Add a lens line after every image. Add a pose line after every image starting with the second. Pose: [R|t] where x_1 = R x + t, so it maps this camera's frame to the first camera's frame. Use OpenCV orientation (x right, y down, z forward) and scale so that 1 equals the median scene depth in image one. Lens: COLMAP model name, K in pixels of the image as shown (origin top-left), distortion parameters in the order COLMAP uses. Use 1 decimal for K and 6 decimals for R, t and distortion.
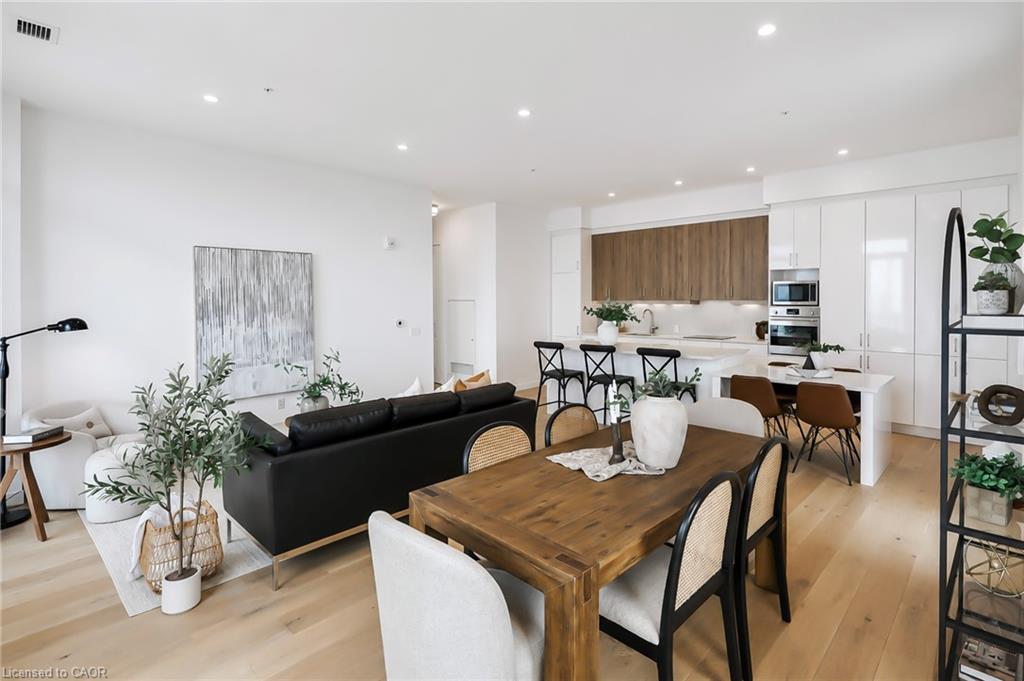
lens RADIAL K [[563.5, 0, 507.7], [0, 563.5, 299.5], [0, 0, 1]] dist [0.002162, 0.000382]
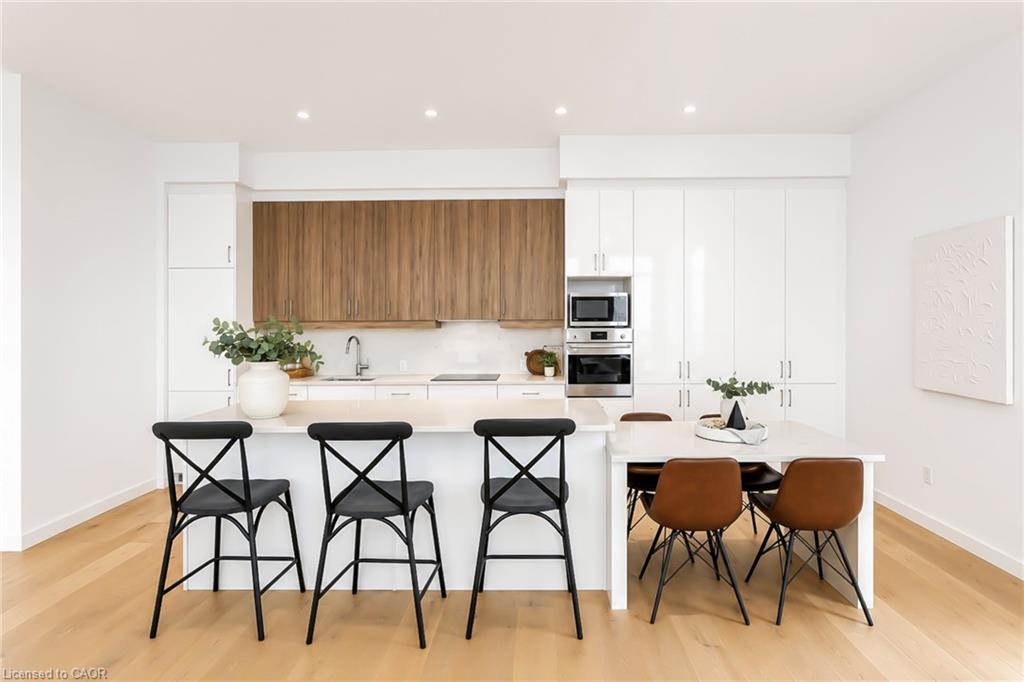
lens RADIAL K [[532.3, 0, 528.3], [0, 532.3, 324.8], [0, 0, 1]] dist [-0.042216, -0.000029]
pose [[0.718517, 0.004798, 0.695493, -0.013357], [0.003484, 0.999939, -0.010497, 0.014240], [-0.695501, 0.009965, 0.718456, 0.572536]]
